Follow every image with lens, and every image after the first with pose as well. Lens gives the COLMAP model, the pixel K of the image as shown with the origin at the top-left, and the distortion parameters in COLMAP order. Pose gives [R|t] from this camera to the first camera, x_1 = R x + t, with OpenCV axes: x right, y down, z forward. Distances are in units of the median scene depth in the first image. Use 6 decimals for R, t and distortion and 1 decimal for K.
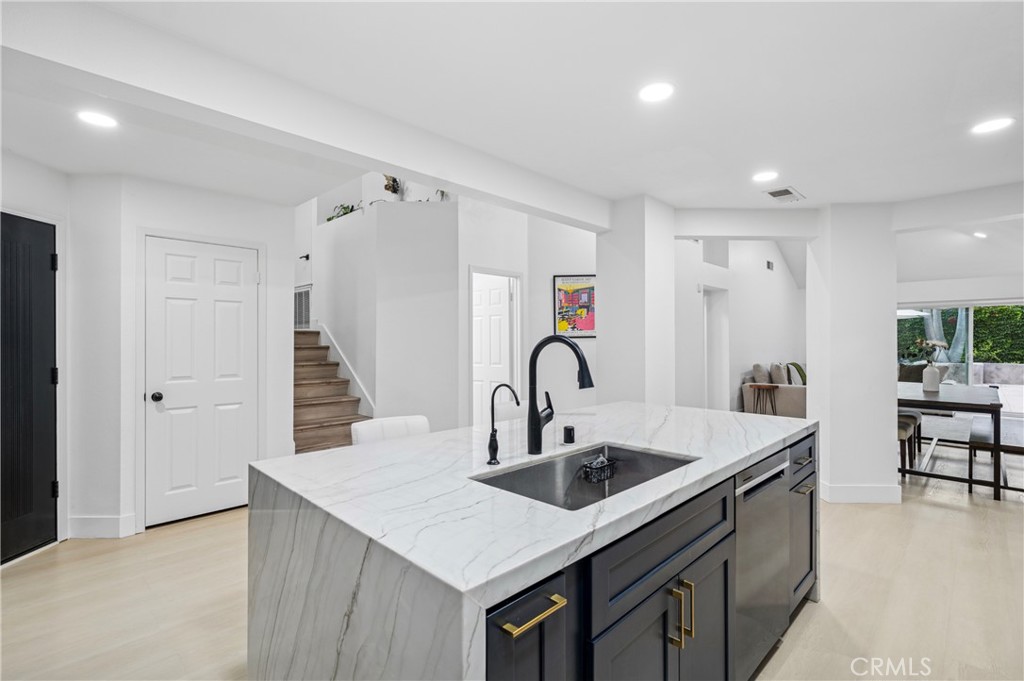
lens RADIAL K [[475.5, 0, 512.0], [0, 475.5, 340.5], [0, 0, 1]] dist [0.001212, -0.000063]
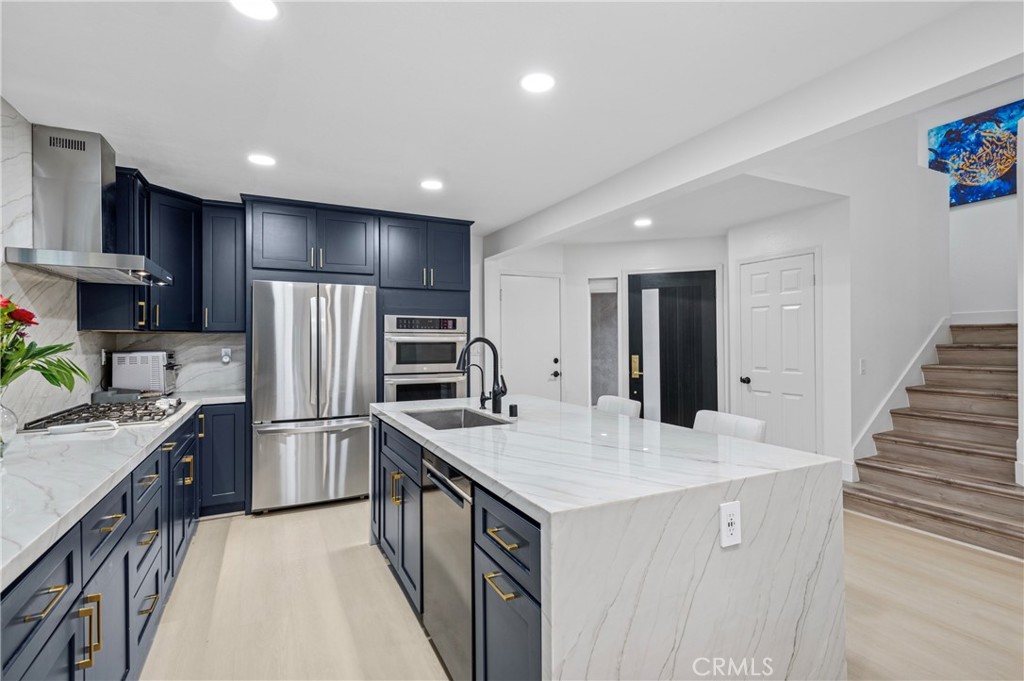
lens RADIAL K [[484.6, 0, 512.0], [0, 484.6, 340.5], [0, 0, 1]] dist [0.002725, 0.000252]
pose [[-0.323619, -0.001715, -0.946186, 0.810303], [0.007535, 0.999962, -0.004390, 0.004212], [0.946157, -0.008550, -0.323594, 0.824898]]
